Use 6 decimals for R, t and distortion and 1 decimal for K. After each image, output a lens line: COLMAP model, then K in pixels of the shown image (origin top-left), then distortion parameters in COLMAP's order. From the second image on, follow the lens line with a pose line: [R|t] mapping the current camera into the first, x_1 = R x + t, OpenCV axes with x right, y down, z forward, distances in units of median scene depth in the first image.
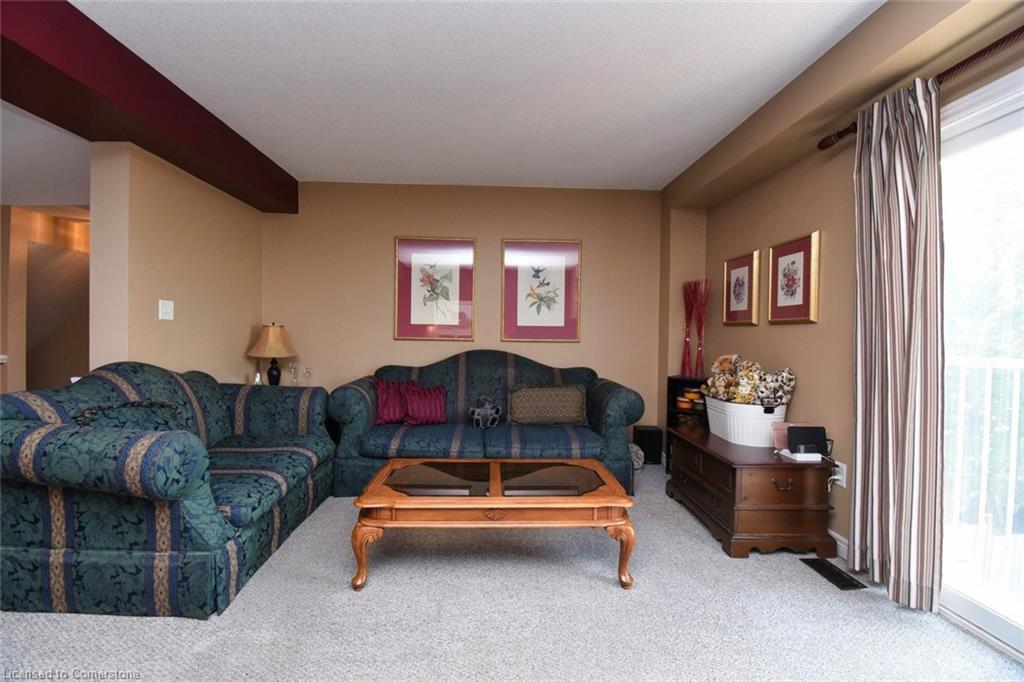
lens RADIAL K [[450.2, 0, 506.9], [0, 450.2, 339.7], [0, 0, 1]] dist [0.020510, -0.025482]
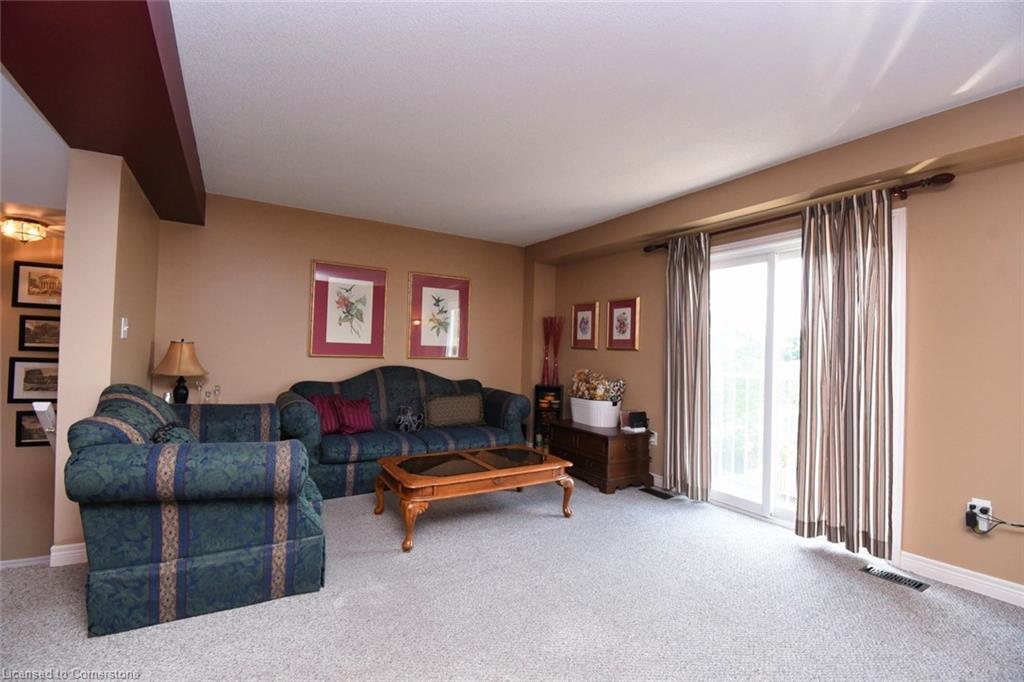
lens RADIAL K [[450.2, 0, 506.9], [0, 450.2, 339.7], [0, 0, 1]] dist [0.020510, -0.025482]
pose [[0.874482, 0.022727, 0.484526, -0.547160], [-0.012324, 0.999620, -0.024645, -0.029912], [-0.484902, 0.015580, 0.874430, -0.231622]]
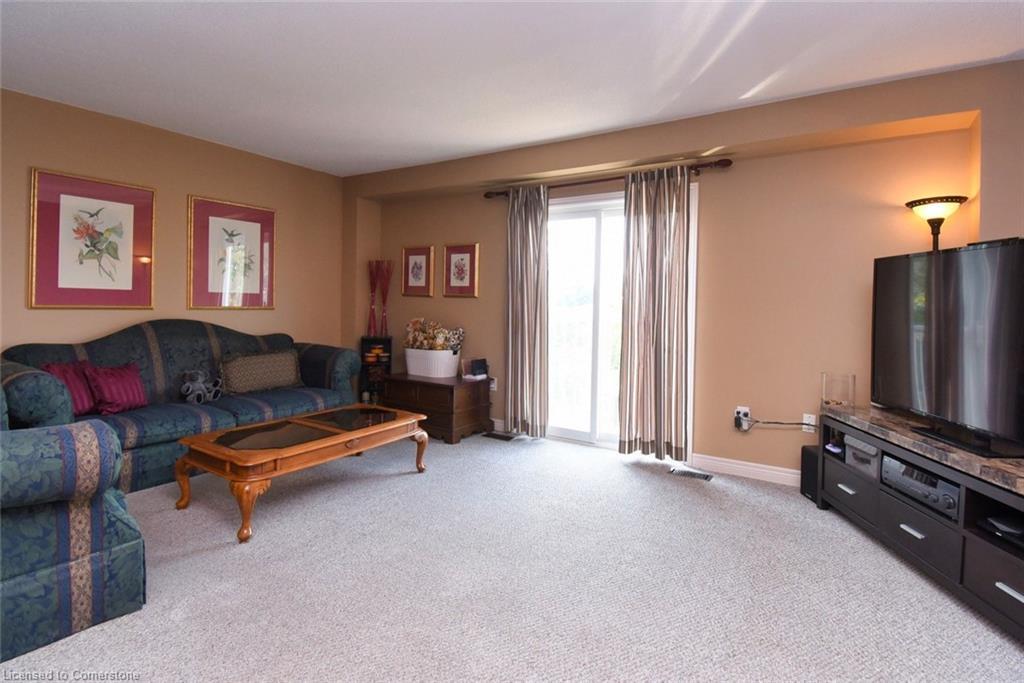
lens RADIAL K [[495.1, 0, 531.9], [0, 495.1, 306.9], [0, 0, 1]] dist [0.023839, -0.026950]
pose [[0.553530, -0.007310, 0.832797, -0.707467], [-0.005637, 0.999906, 0.012524, -0.026496], [-0.832810, -0.011627, 0.553436, -0.177704]]
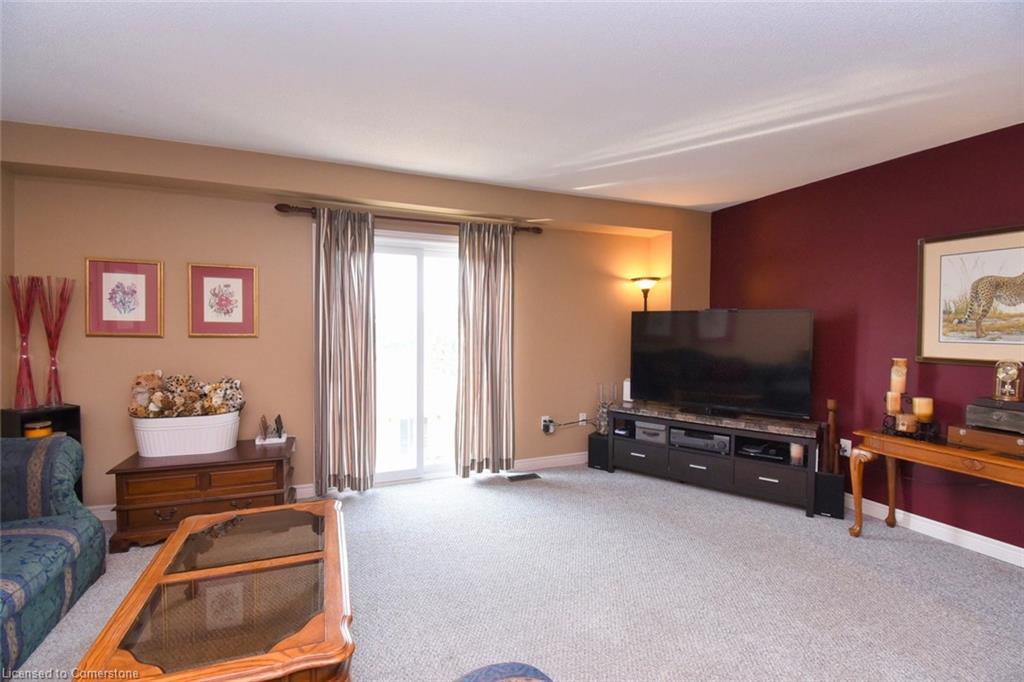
lens RADIAL K [[450.2, 0, 506.9], [0, 450.2, 339.7], [0, 0, 1]] dist [0.020510, -0.025482]
pose [[-0.343901, -0.042207, 0.938057, -0.743646], [-0.004384, 0.999051, 0.043344, -0.087298], [-0.938996, 0.010793, -0.343760, 0.746256]]
